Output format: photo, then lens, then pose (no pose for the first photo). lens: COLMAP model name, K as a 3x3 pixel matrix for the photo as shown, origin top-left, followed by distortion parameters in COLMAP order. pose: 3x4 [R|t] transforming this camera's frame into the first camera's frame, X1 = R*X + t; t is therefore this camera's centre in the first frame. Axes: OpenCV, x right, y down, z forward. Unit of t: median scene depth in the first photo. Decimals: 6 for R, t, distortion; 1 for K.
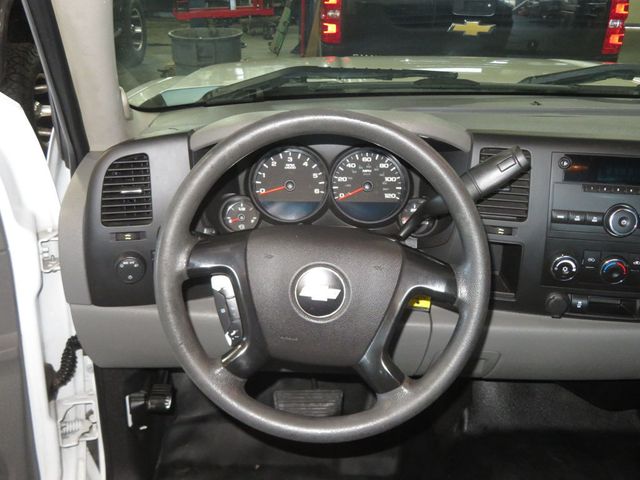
lens RADIAL K [[702.5, 0, 320.0], [0, 702.5, 240.0], [0, 0, 1]] dist [0.008644, 0.016880]
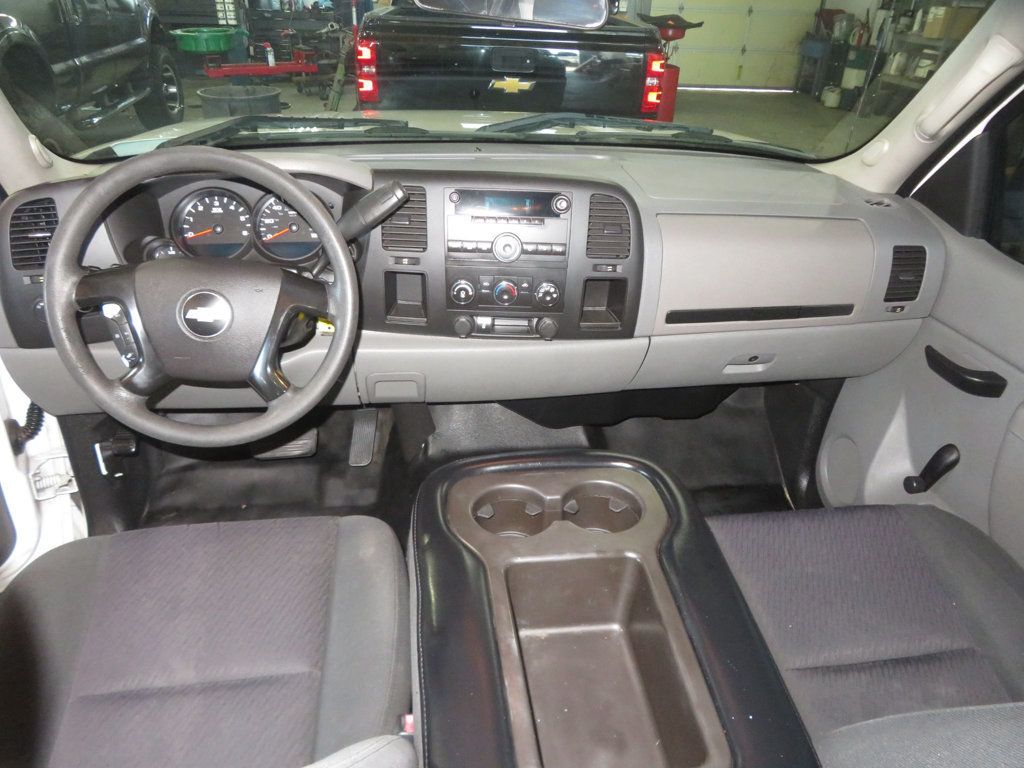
lens RADIAL K [[724.2, 0, 514.6], [0, 724.2, 377.0], [0, 0, 1]] dist [-0.013630, 0.002036]
pose [[0.988027, -0.058251, 0.142860, 0.228893], [0.045490, 0.994810, 0.091019, 0.065855], [-0.147421, -0.083431, 0.985549, -0.154758]]
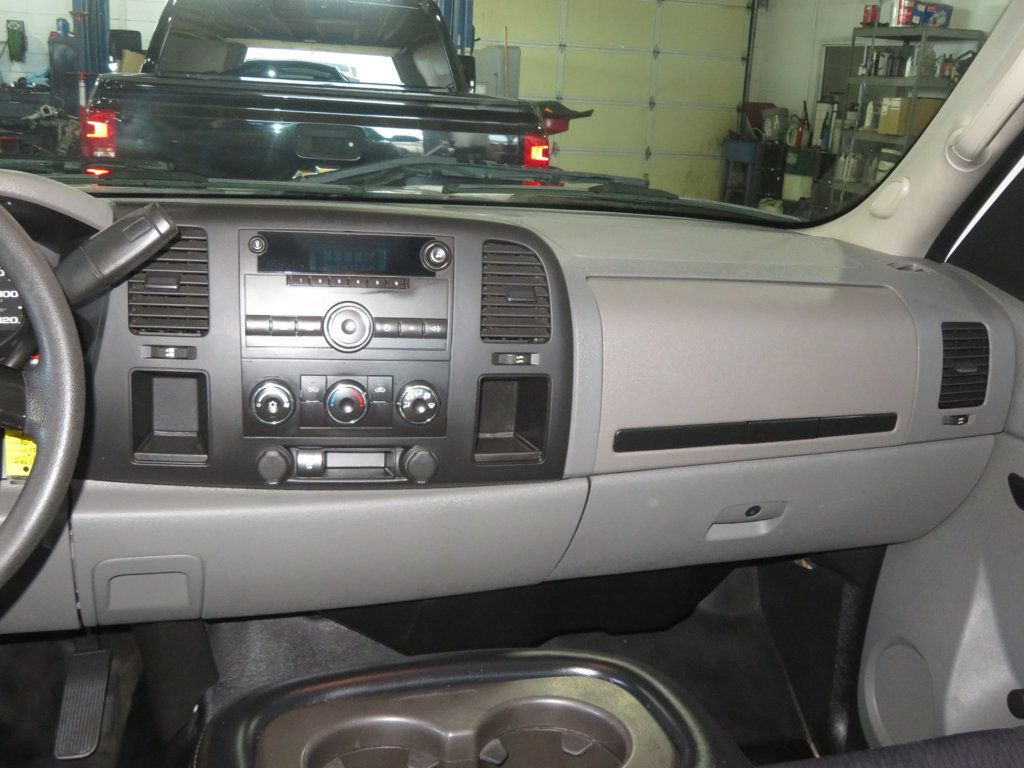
lens RADIAL K [[1113.8, 0, 523.5], [0, 1113.8, 363.2], [0, 0, 1]] dist [-0.012264, -0.010653]
pose [[0.946239, -0.044819, 0.320348, 0.213518], [0.093461, 0.985997, -0.138115, 0.150190], [-0.309672, 0.160630, 0.937177, -0.045004]]
